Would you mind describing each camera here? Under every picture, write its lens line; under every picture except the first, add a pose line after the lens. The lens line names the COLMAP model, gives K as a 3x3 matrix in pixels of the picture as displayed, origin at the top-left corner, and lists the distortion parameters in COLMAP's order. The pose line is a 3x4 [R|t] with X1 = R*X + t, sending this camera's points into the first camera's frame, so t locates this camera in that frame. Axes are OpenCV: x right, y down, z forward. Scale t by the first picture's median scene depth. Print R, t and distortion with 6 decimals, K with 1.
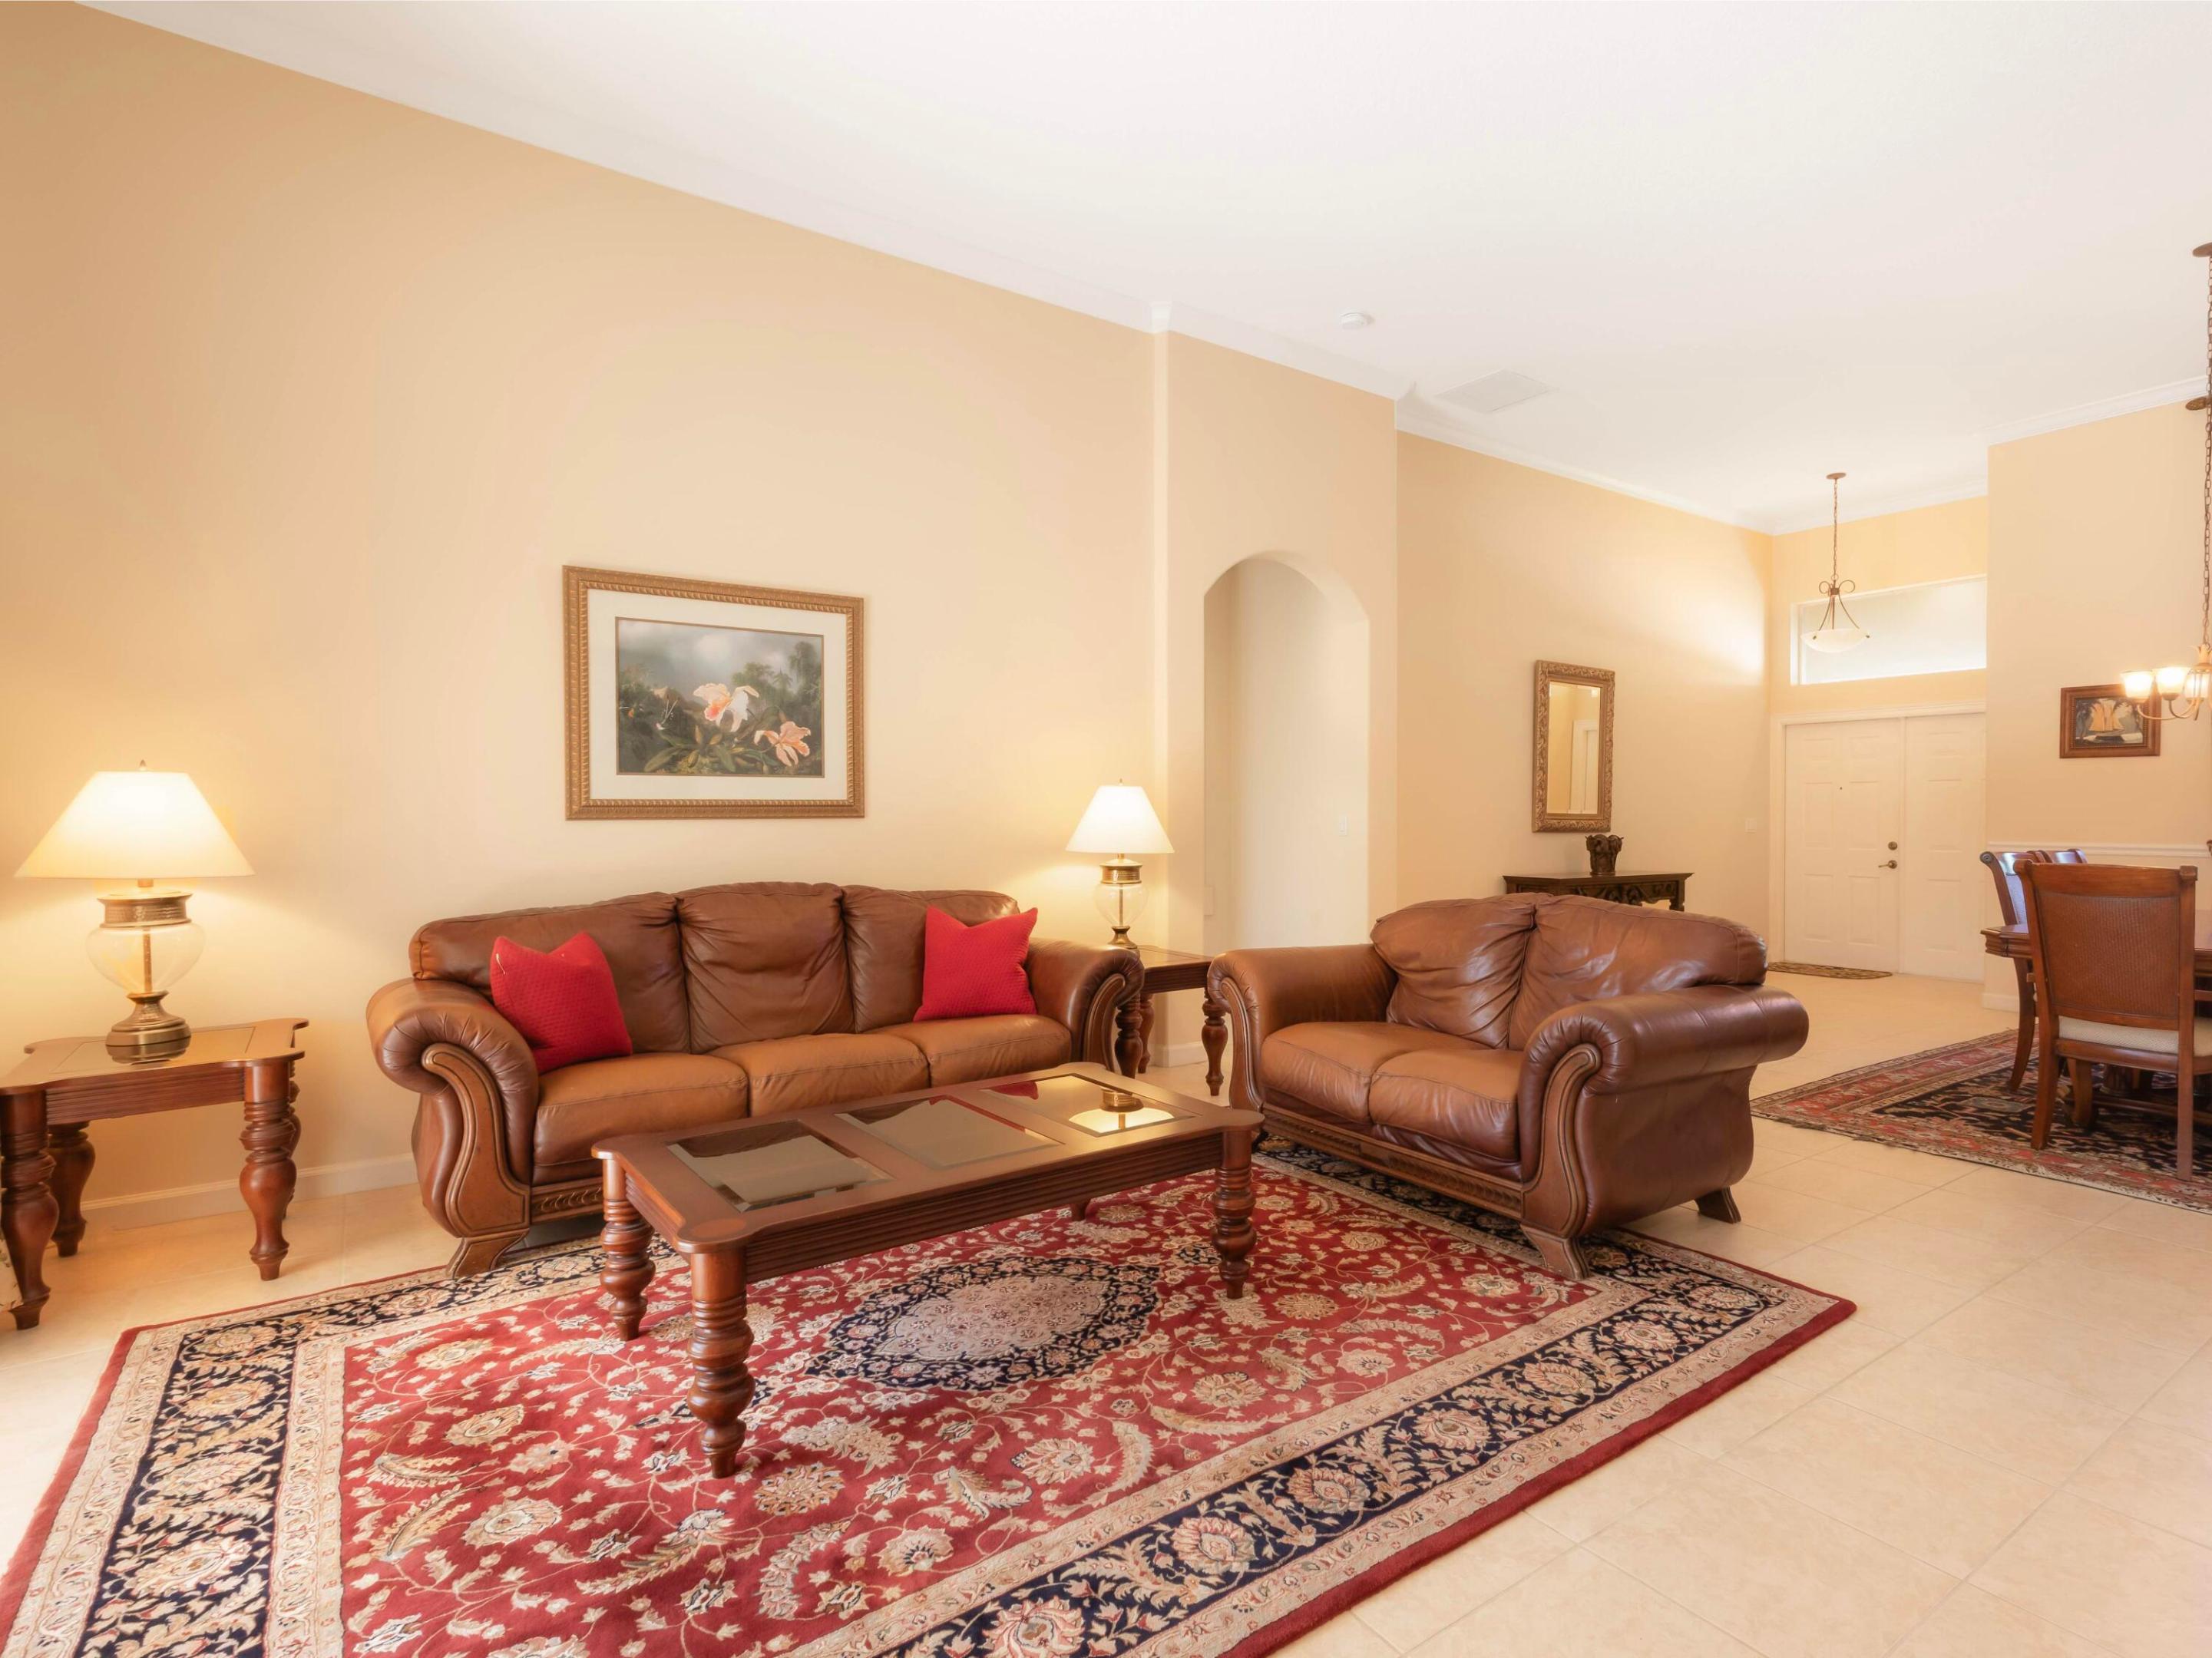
lens RADIAL K [[1110.3, 0, 1250.8], [0, 1110.3, 823.0], [0, 0, 1]] dist [0.002814, 0.002954]
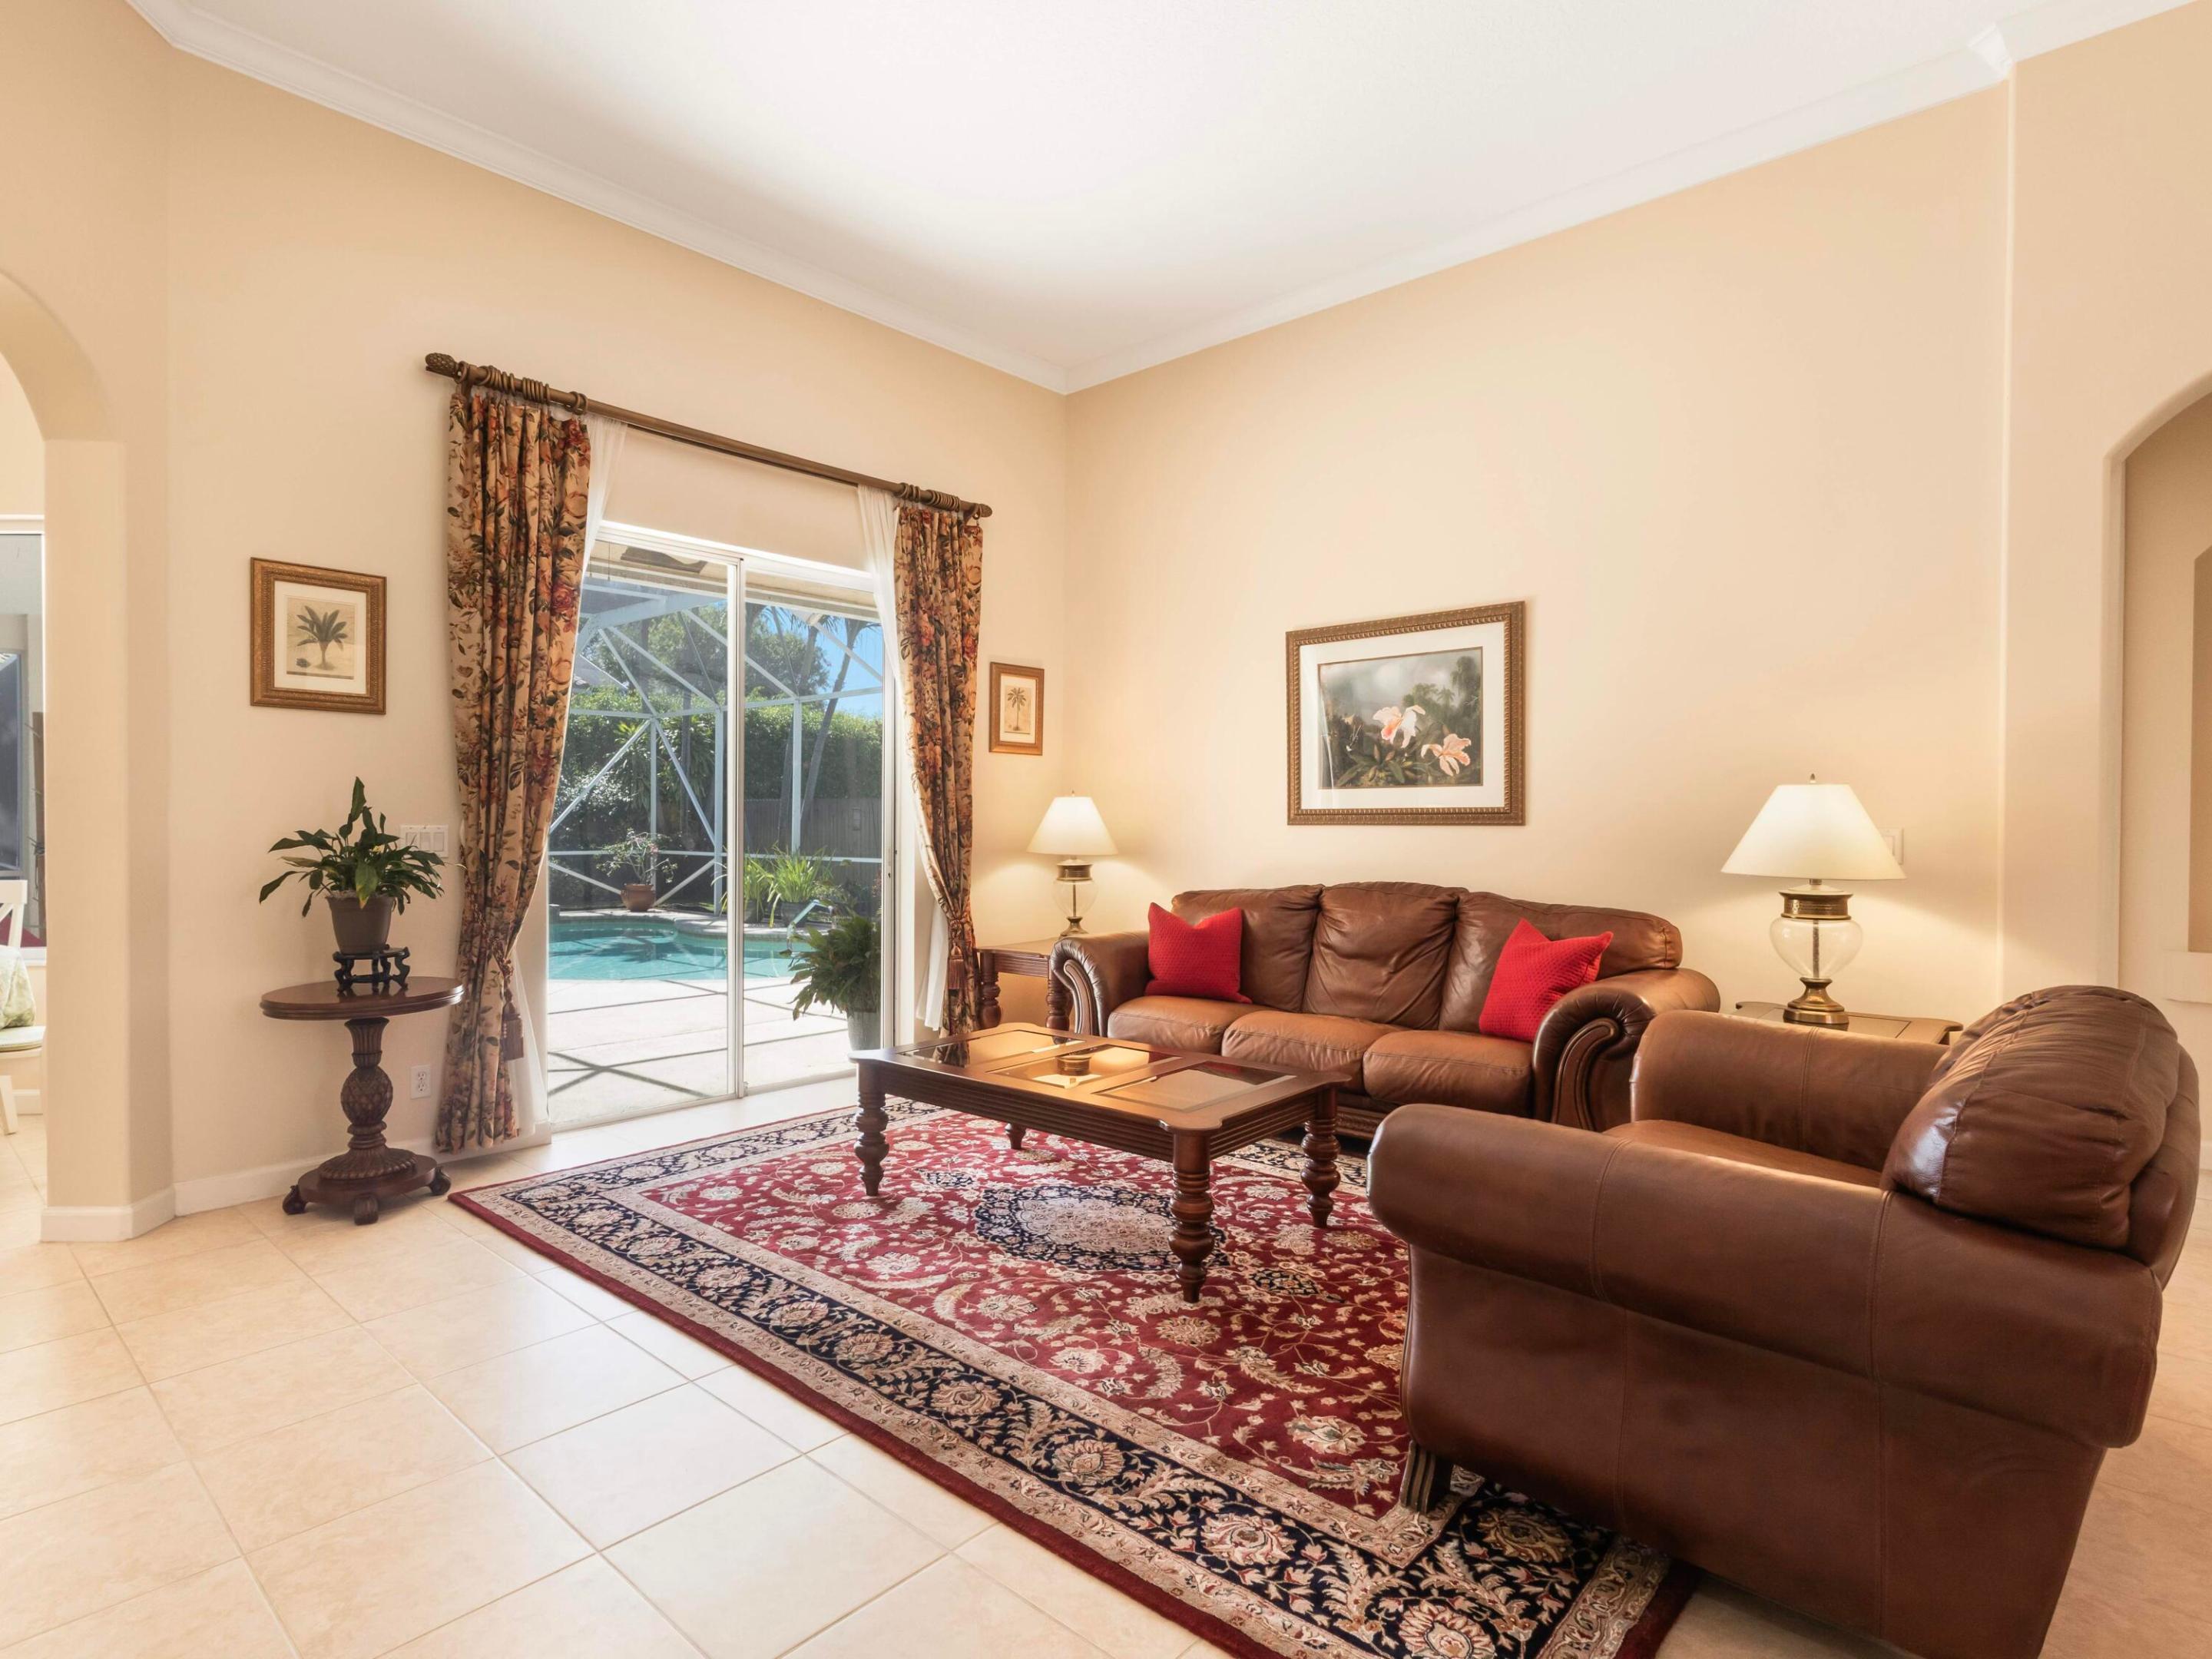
lens RADIAL K [[1156.3, 0, 1012.0], [0, 1156.3, 823.5], [0, 0, 1]] dist [-0.003222, 0.005200]
pose [[0.161990, 0.006138, -0.986773, 1.045182], [-0.010660, 0.999933, 0.004470, -0.010550], [0.986735, 0.009795, 0.162045, 0.699871]]
